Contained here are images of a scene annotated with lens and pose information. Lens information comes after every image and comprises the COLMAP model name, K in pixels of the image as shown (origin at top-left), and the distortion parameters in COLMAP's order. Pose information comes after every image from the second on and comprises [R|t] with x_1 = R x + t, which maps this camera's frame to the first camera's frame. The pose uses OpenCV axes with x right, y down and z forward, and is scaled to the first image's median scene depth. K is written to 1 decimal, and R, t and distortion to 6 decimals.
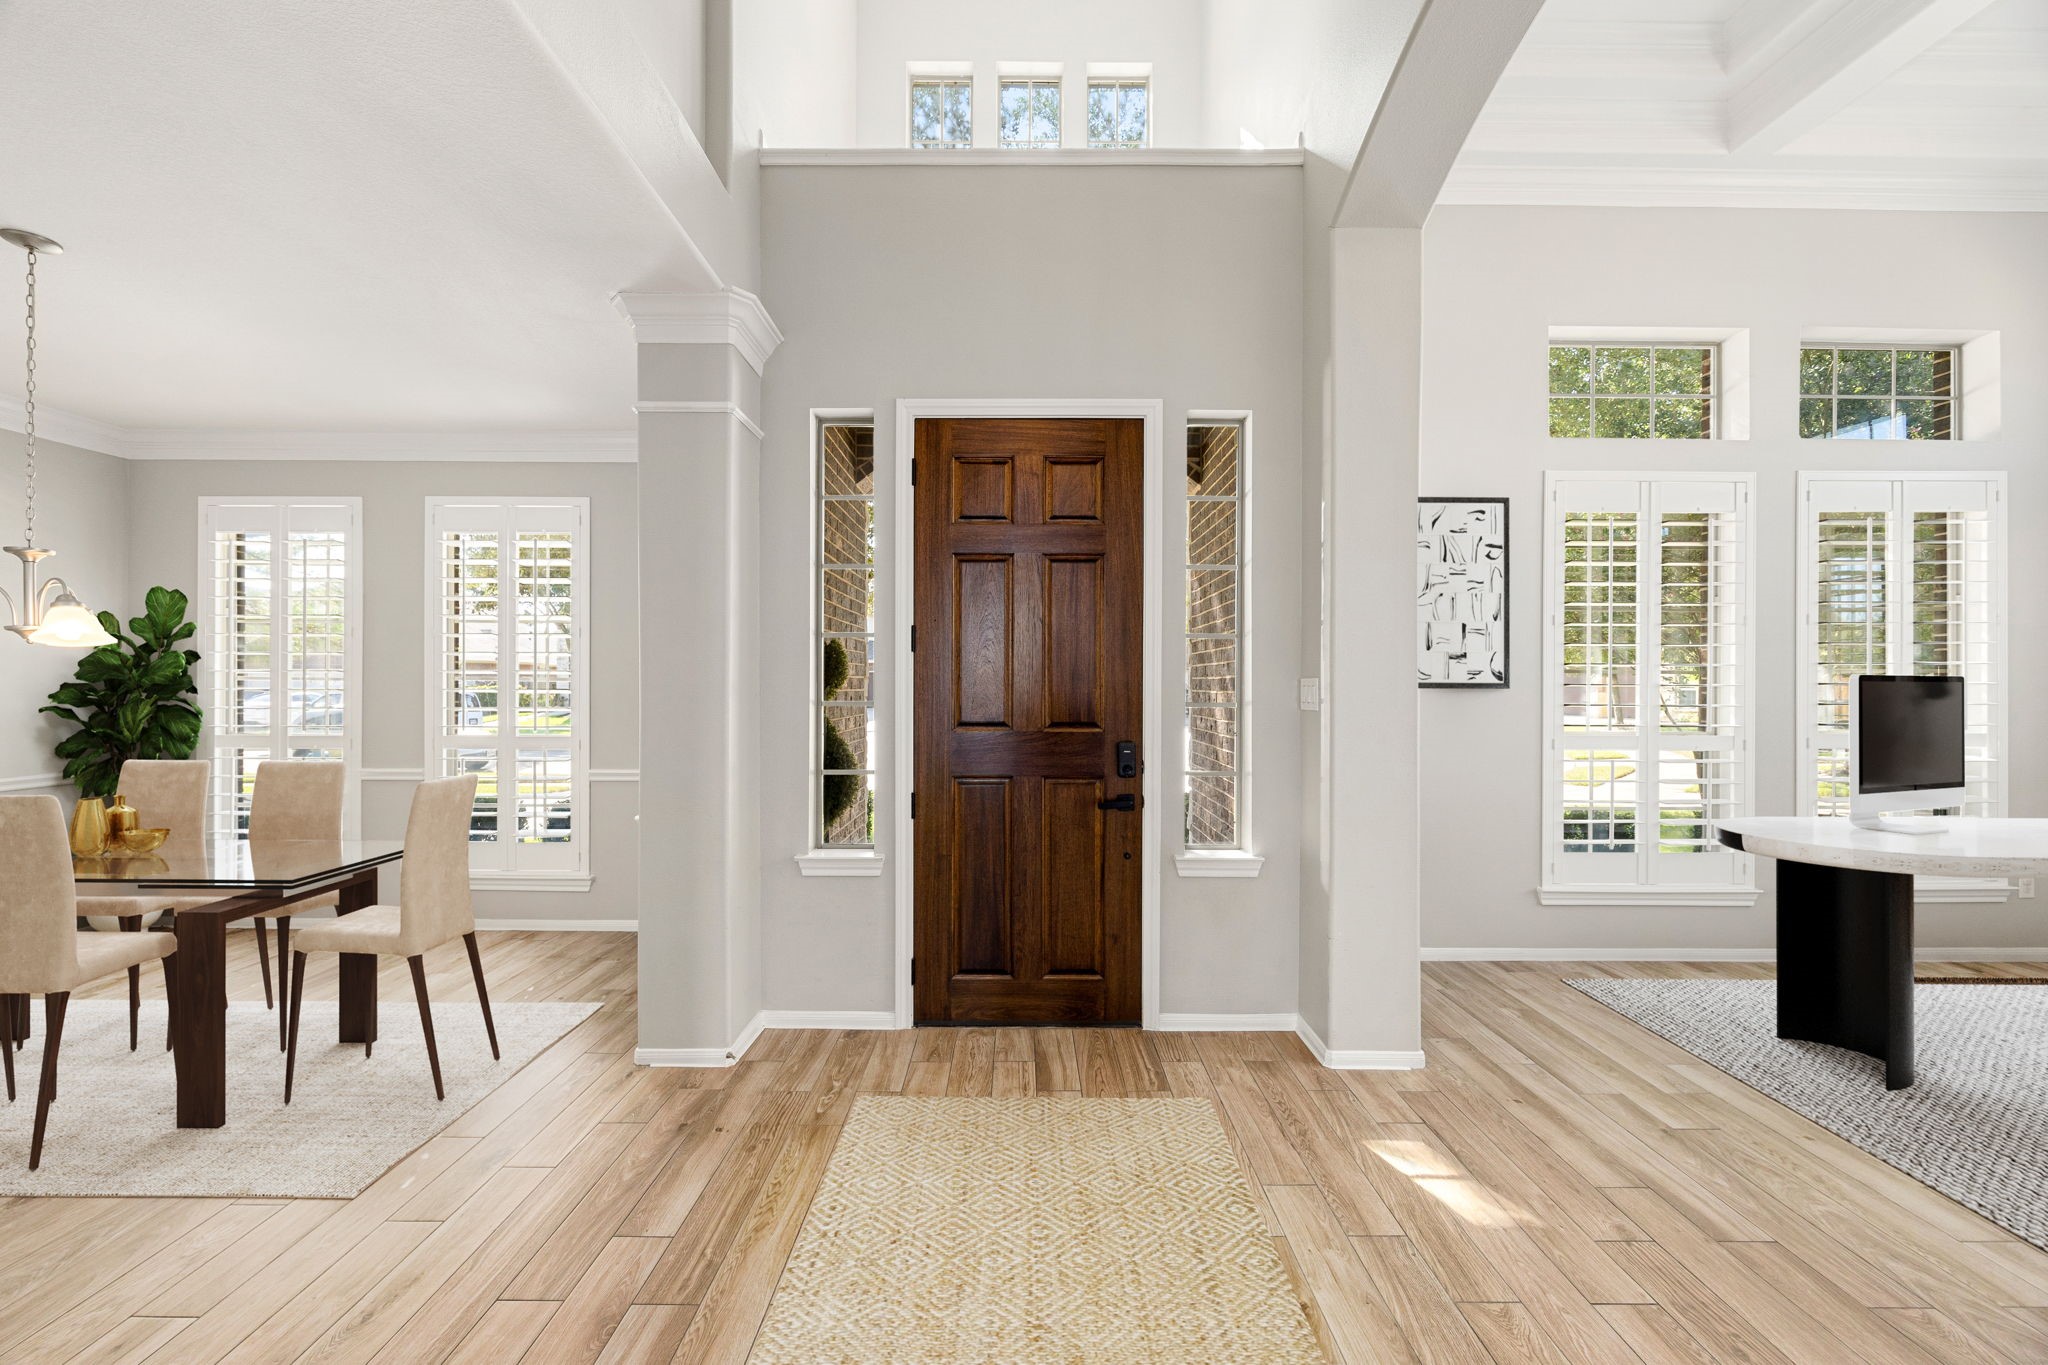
lens RADIAL K [[776.7, 0, 1031.4], [0, 776.7, 682.6], [0, 0, 1]] dist [-0.011437, -0.000199]
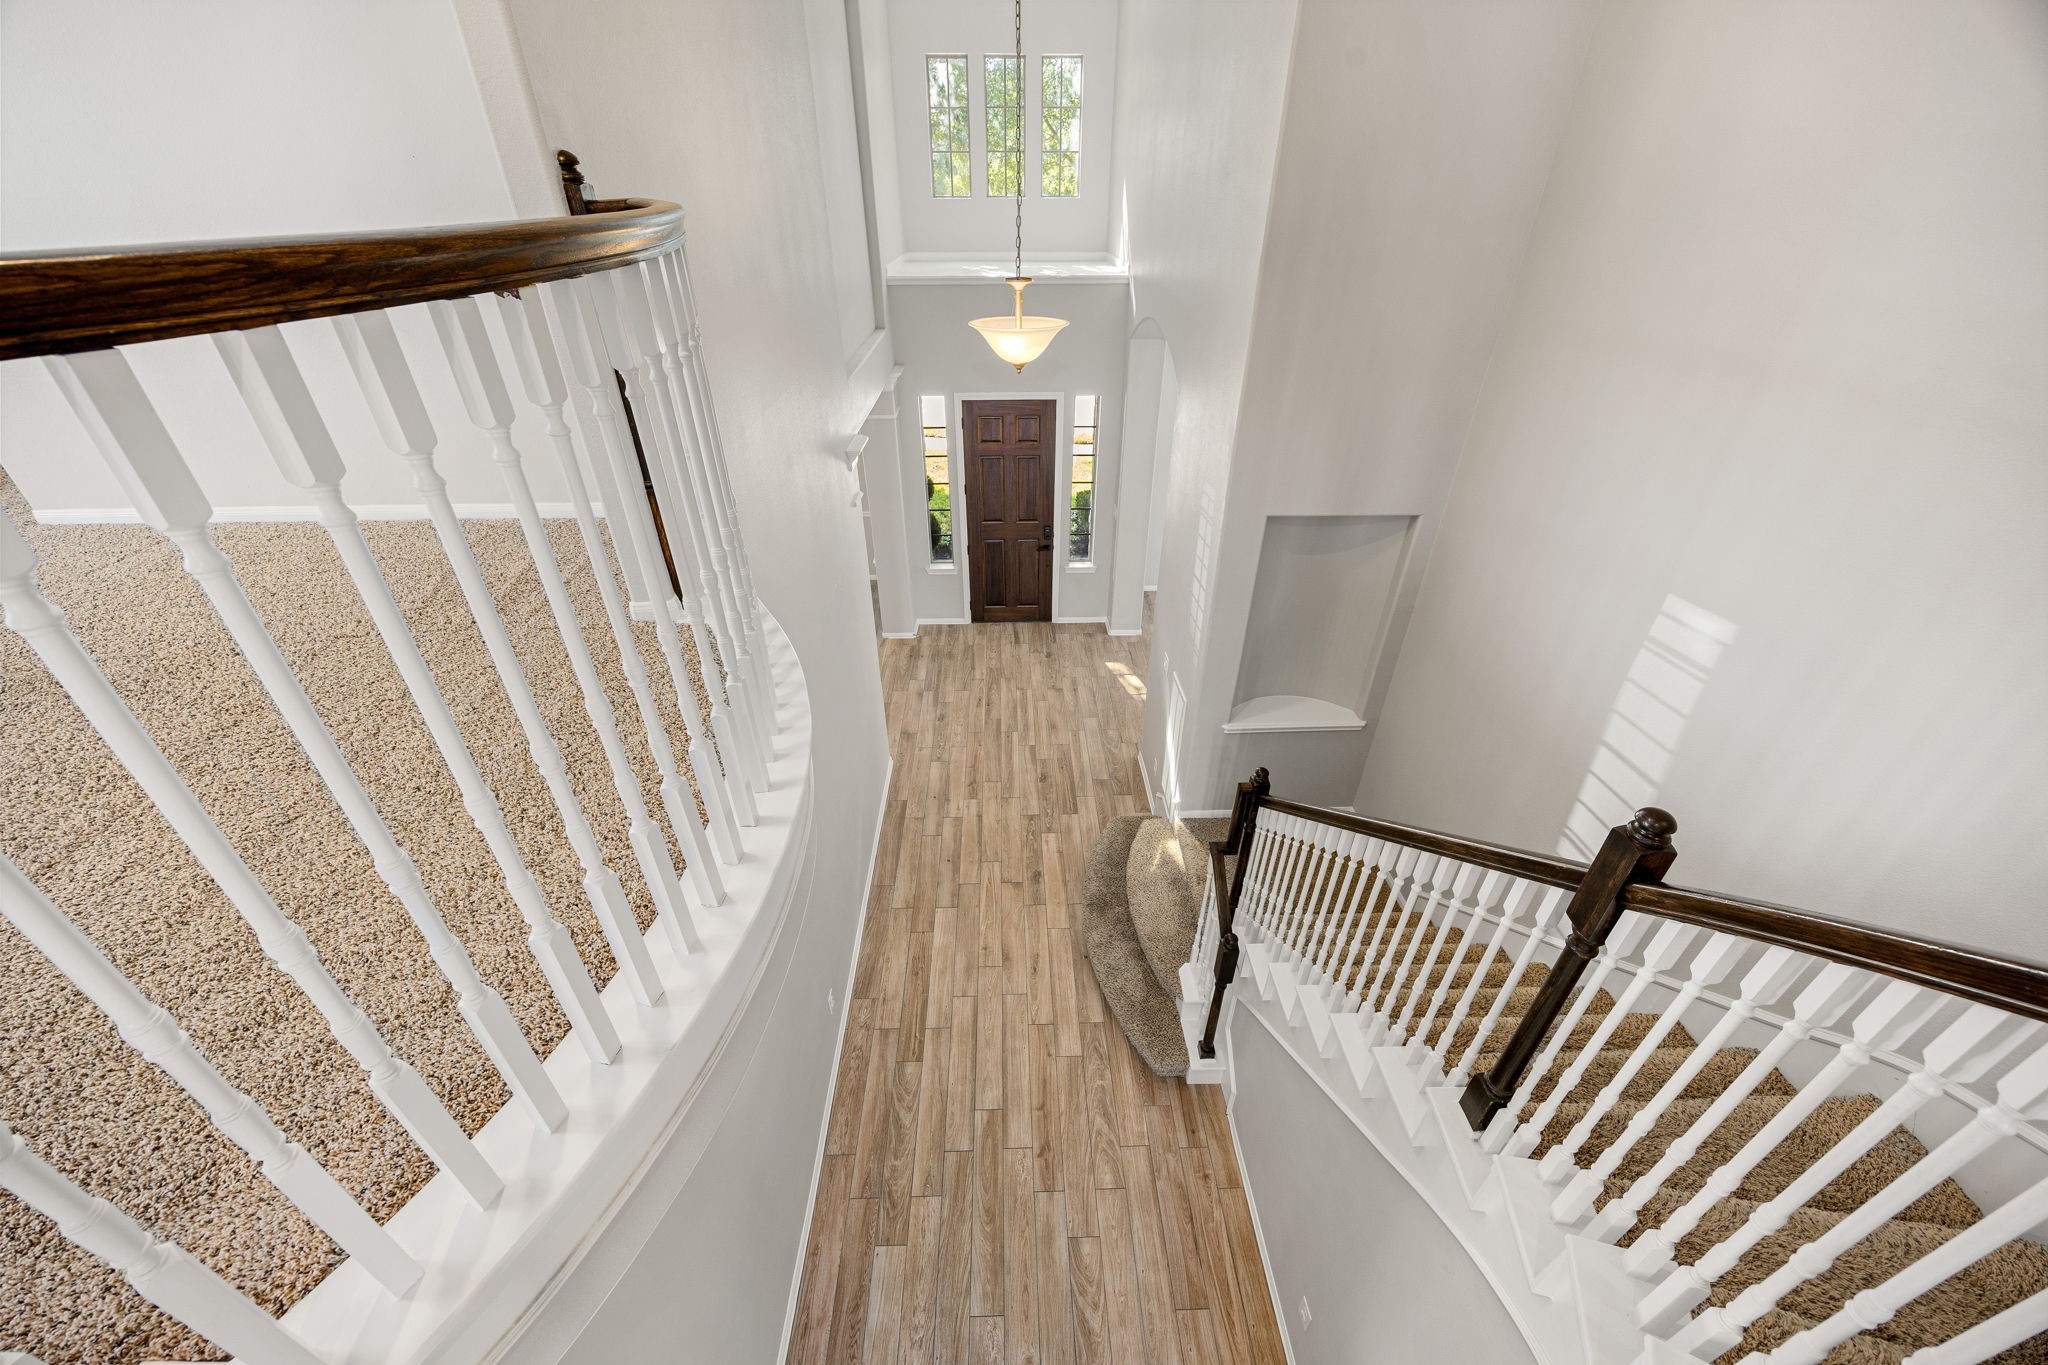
lens RADIAL K [[776.7, 0, 1031.4], [0, 776.7, 682.6], [0, 0, 1]] dist [-0.011437, -0.000199]
pose [[0.999325, -0.019521, 0.031128, -0.025575], [-0.000641, 0.837806, 0.545968, -0.940551], [-0.036737, -0.545620, 0.837227, -1.534403]]
